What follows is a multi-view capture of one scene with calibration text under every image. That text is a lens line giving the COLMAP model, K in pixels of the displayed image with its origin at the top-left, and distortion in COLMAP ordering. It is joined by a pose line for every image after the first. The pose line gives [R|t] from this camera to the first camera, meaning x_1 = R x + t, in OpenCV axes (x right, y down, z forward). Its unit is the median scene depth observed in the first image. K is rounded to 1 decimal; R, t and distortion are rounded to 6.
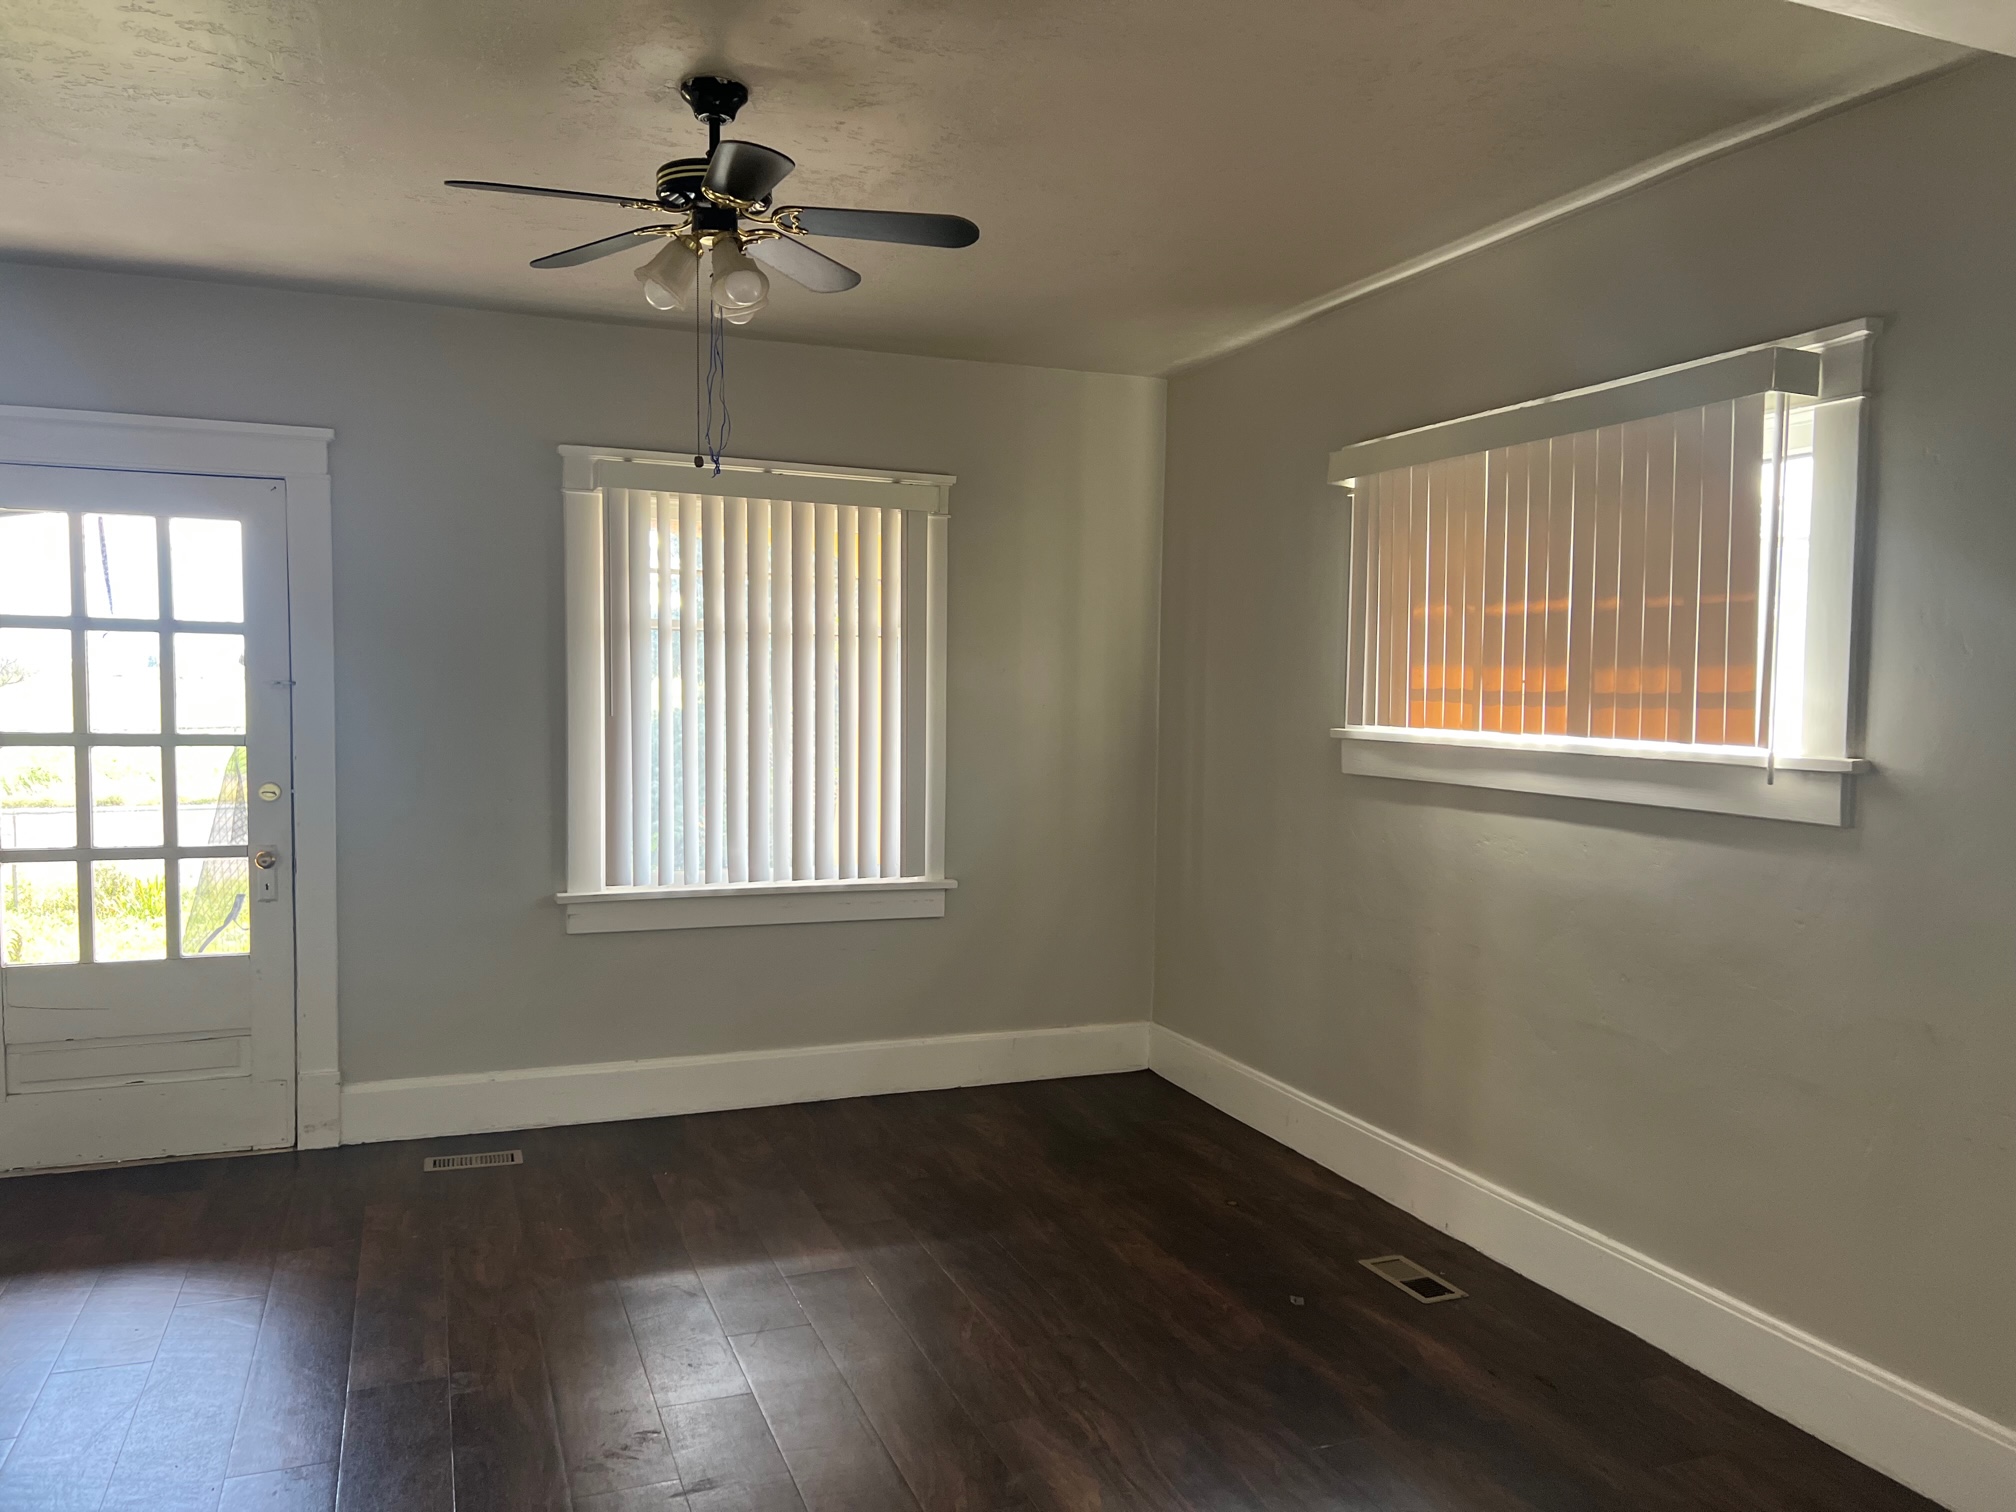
lens RADIAL K [[1510.8, 0, 1007.6], [0, 1510.8, 758.6], [0, 0, 1]] dist [0.016714, -0.001571]
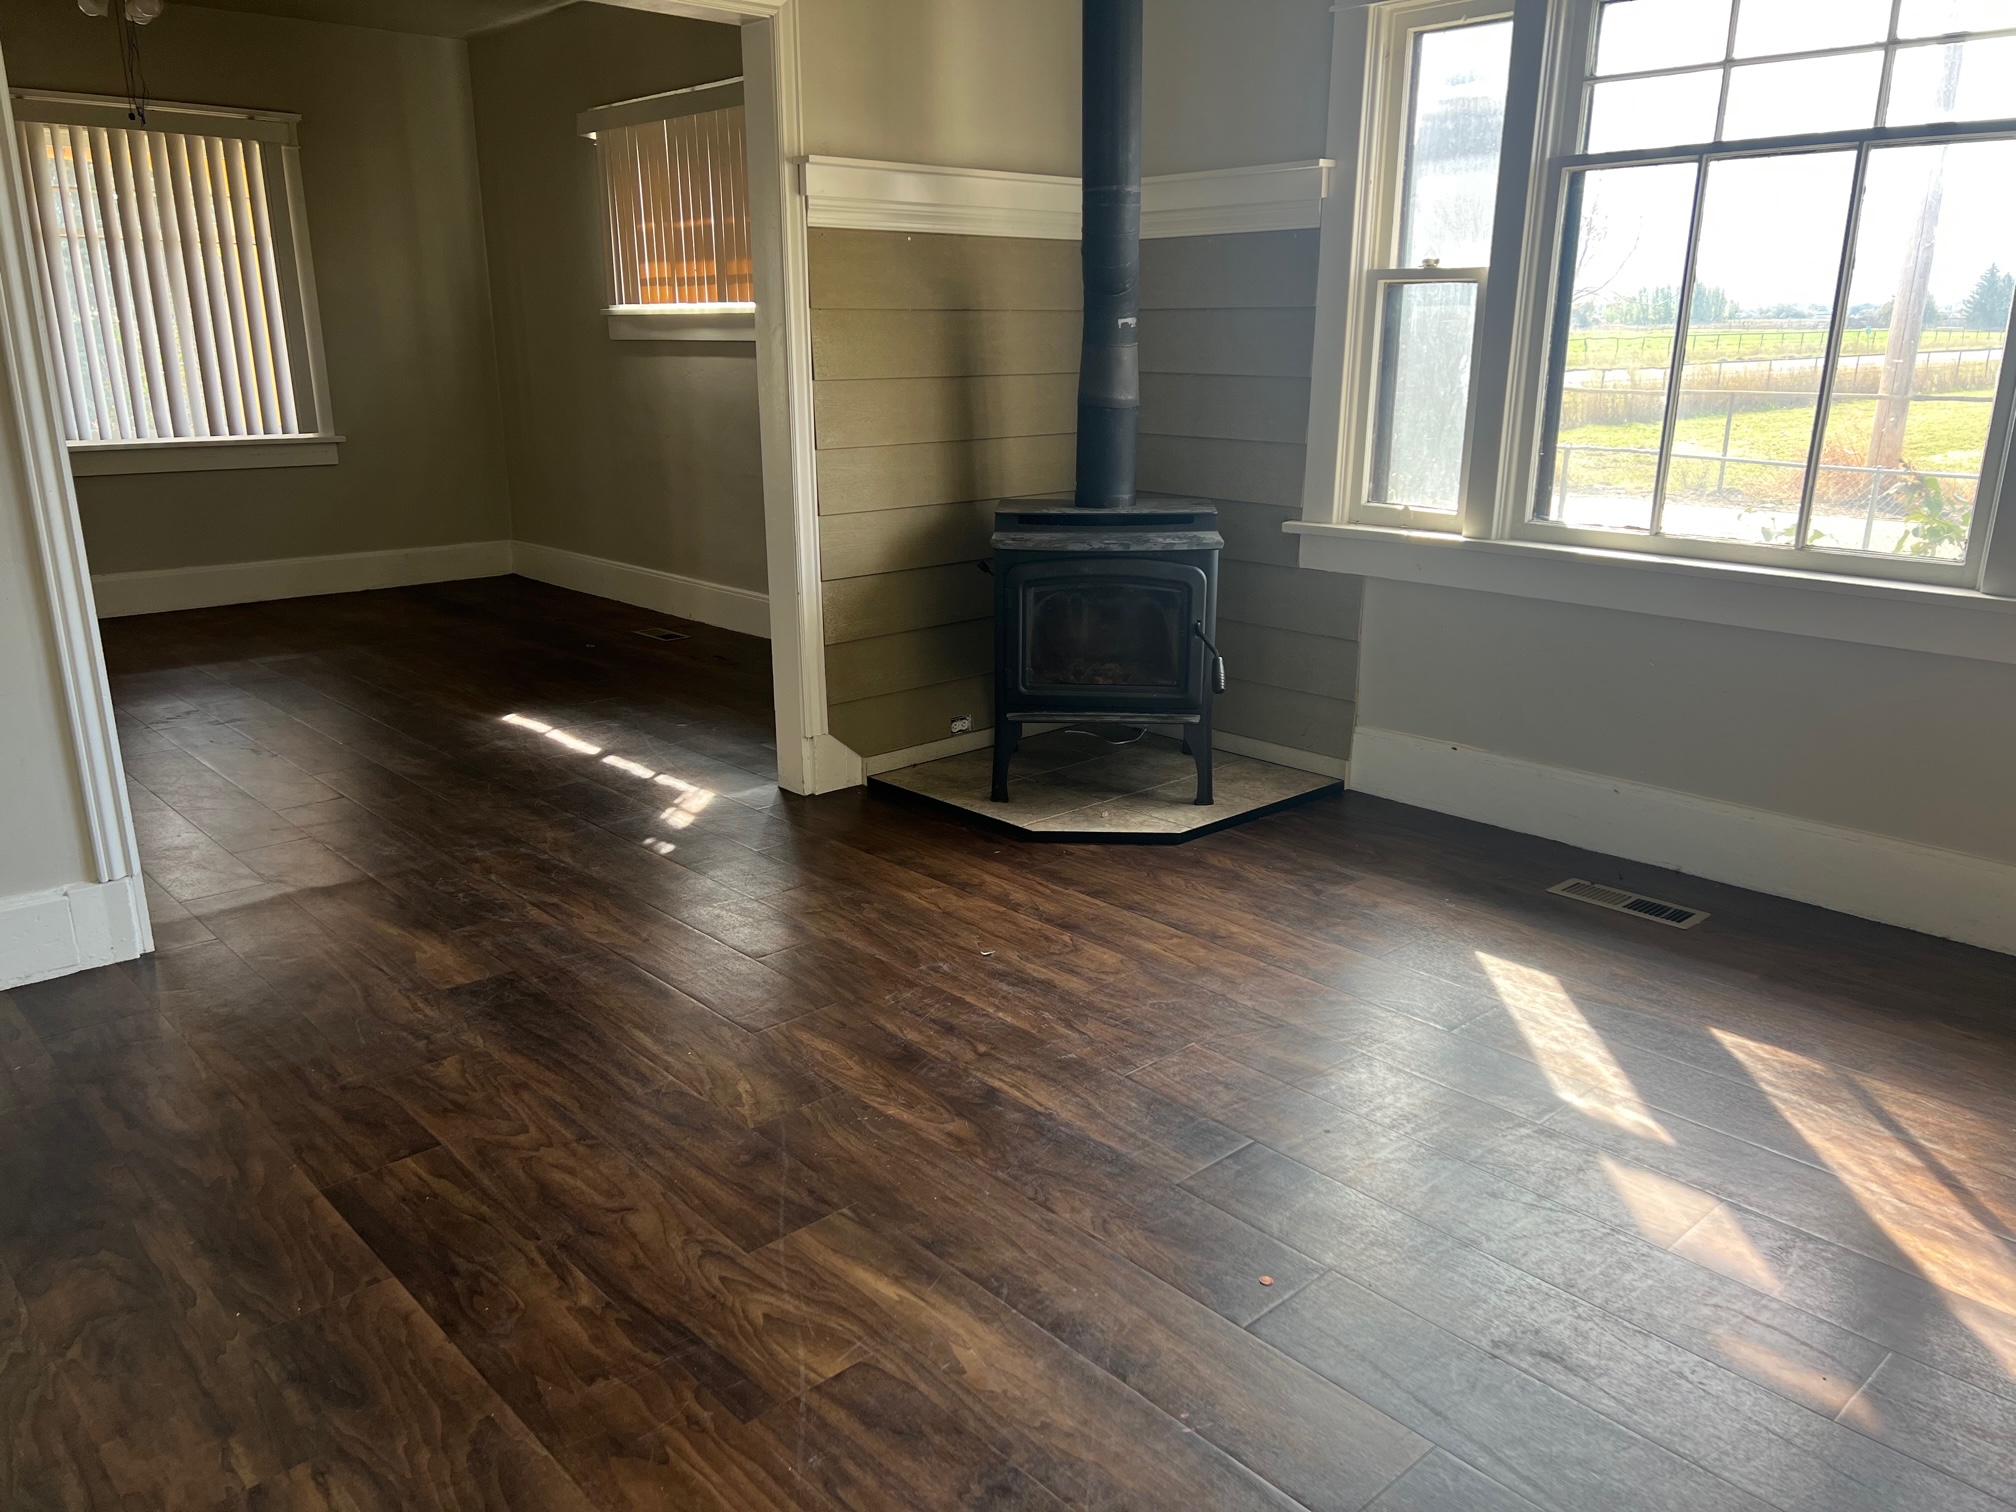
lens RADIAL K [[1510.8, 0, 1013.6], [0, 1510.8, 756.3], [0, 0, 1]] dist [0.016714, -0.001571]
pose [[0.931427, -0.111411, 0.346454, 0.027793], [0.030689, 0.972643, 0.230269, 0.085235], [-0.362631, -0.203847, 0.909365, -0.666431]]
